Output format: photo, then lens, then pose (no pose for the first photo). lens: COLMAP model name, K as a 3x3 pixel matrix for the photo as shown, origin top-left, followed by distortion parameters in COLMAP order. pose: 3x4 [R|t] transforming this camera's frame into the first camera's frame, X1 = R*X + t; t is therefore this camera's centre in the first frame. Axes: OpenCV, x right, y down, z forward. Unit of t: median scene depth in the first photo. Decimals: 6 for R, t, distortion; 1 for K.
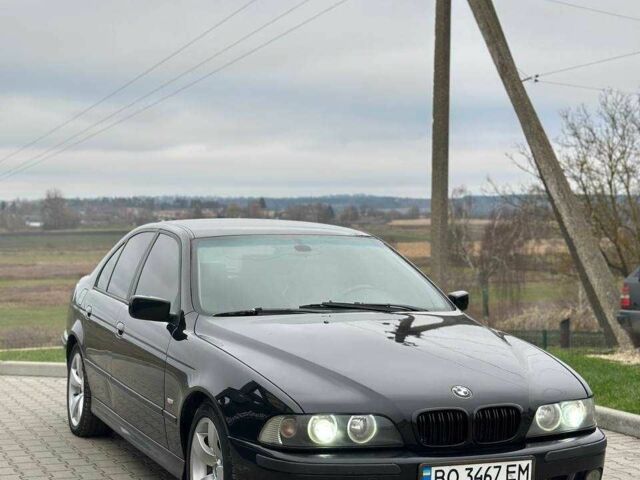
lens RADIAL K [[1166.0, 0, 320.5], [0, 1166.0, 243.4], [0, 0, 1]] dist [0.146588, 0.000000]
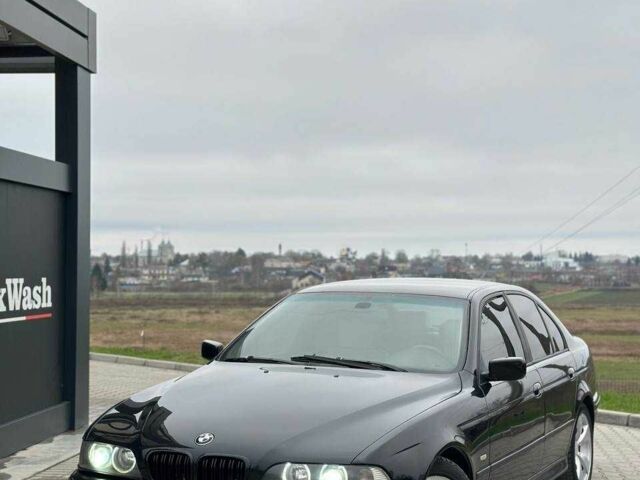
lens RADIAL K [[1166.0, 0, 326.2], [0, 1166.0, 240.5], [0, 0, 1]] dist [0.146588, 0.000000]
pose [[0.668164, -0.012574, -0.743908, 0.807627], [-0.023956, 0.998975, -0.038403, -0.014136], [0.743628, 0.043481, 0.667178, 0.286436]]
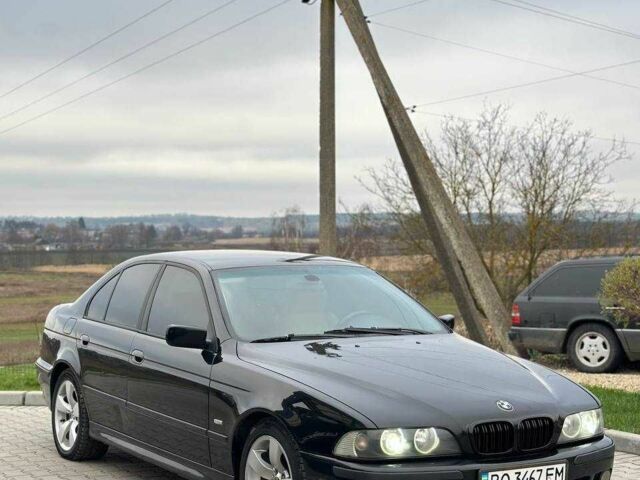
lens RADIAL K [[1166.0, 0, 320.6], [0, 1166.0, 242.1], [0, 0, 1]] dist [0.146588, 0.000000]
pose [[0.988848, -0.007411, 0.148743, -0.181433], [0.010032, 0.999807, -0.016877, -0.011695], [-0.148589, 0.018181, 0.988732, -0.083657]]
